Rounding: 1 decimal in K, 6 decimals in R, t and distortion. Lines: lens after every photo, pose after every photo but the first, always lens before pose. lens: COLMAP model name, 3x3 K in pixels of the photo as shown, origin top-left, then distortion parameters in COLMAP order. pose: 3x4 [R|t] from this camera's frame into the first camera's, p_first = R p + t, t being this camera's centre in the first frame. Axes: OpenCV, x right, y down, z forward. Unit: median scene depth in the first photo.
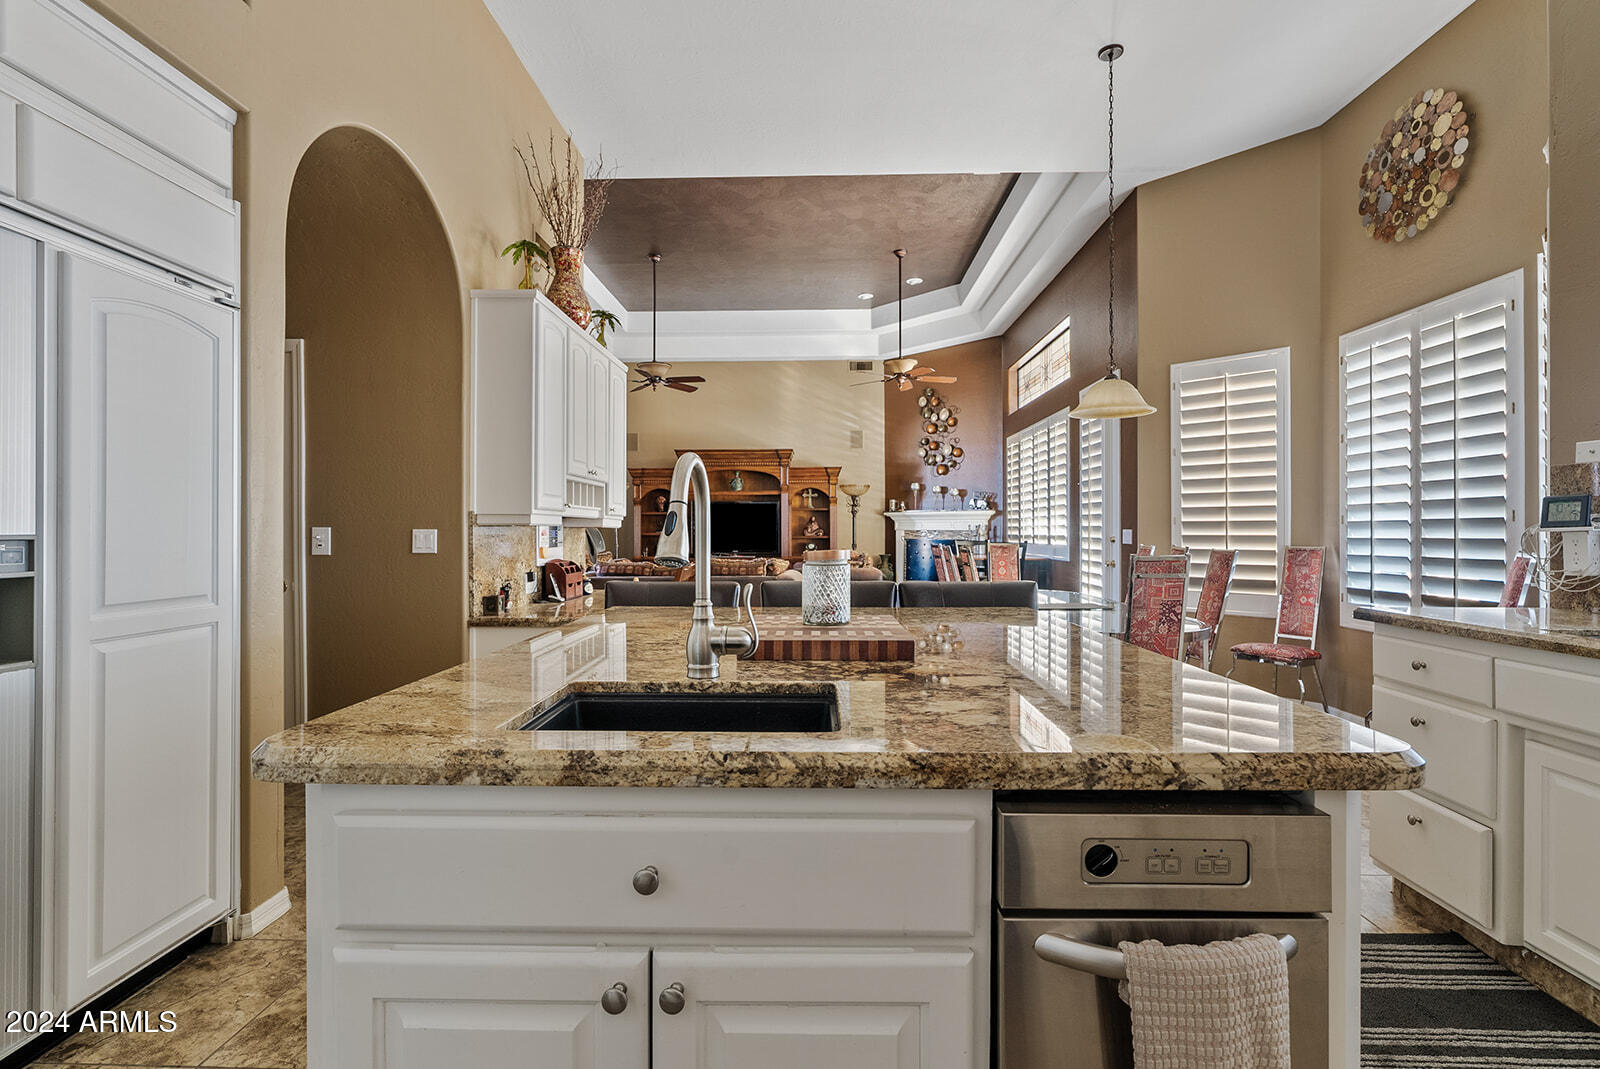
lens RADIAL K [[727.4, 0, 799.1], [0, 727.4, 531.9], [0, 0, 1]] dist [0.000061, 0.000007]
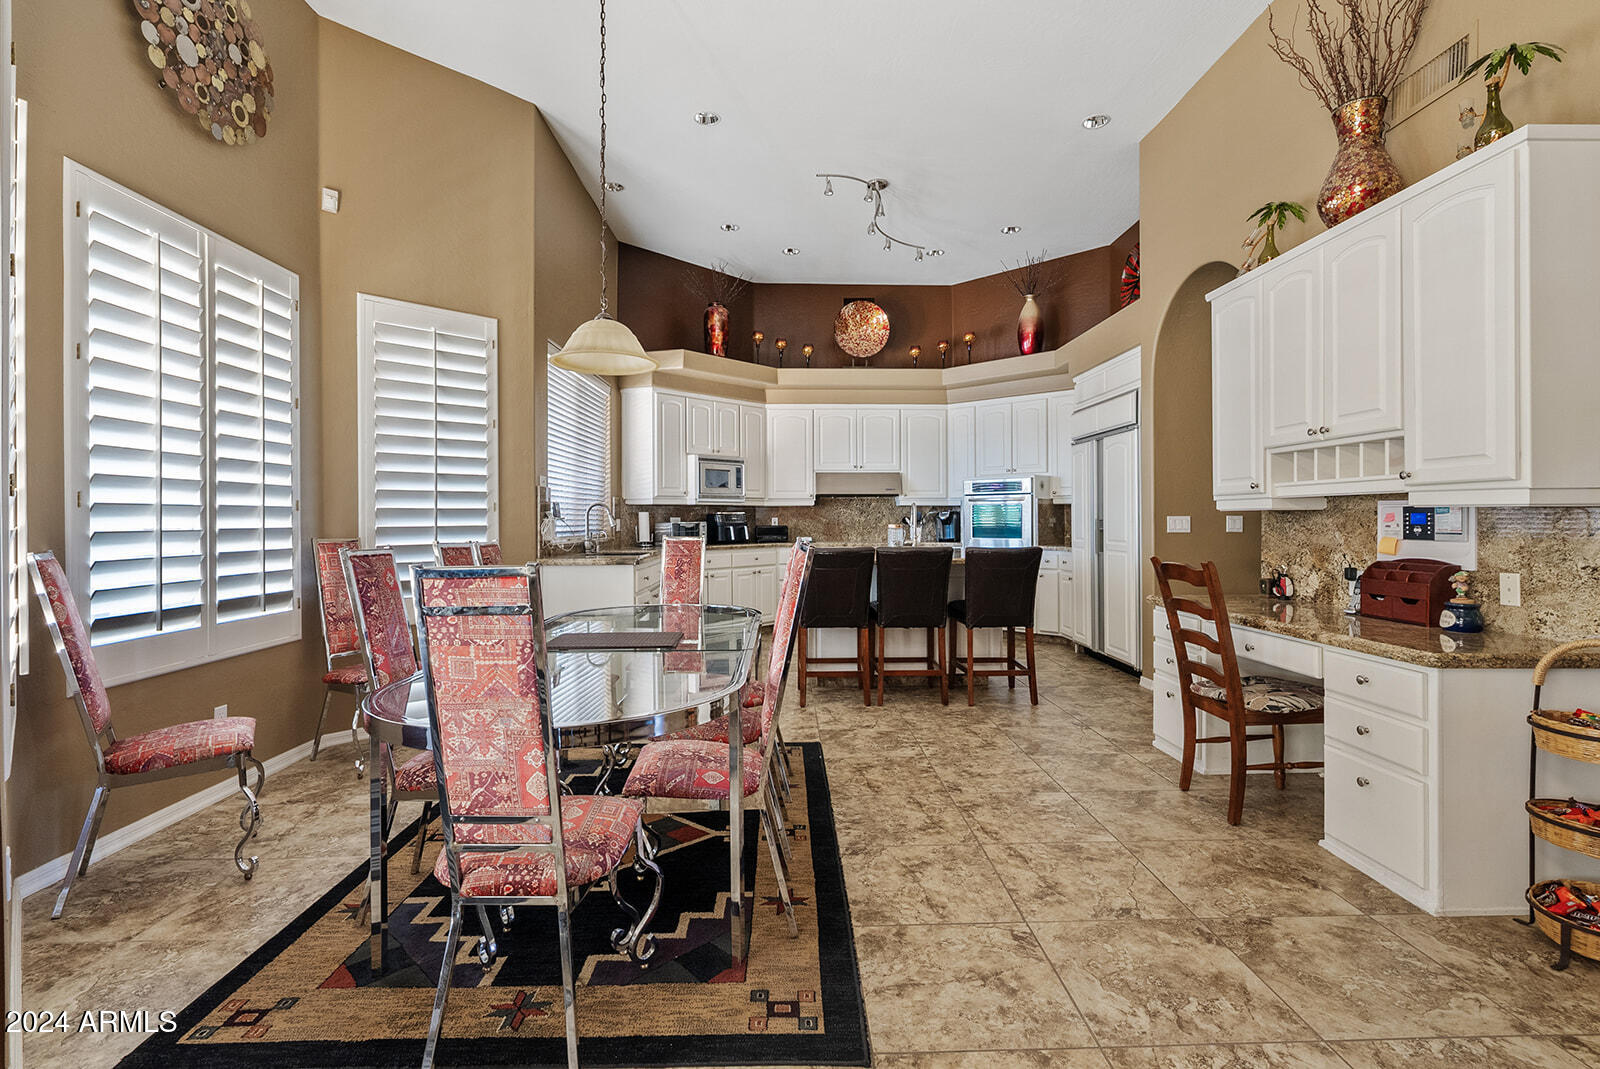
lens RADIAL K [[727.4, 0, 800.7], [0, 727.4, 526.2], [0, 0, 1]] dist [0.000061, 0.000007]
pose [[-0.998523, 0.005899, -0.054001, 0.273350], [0.005593, 0.999967, 0.005815, 0.004403], [0.054033, 0.005504, -0.998524, 1.842104]]
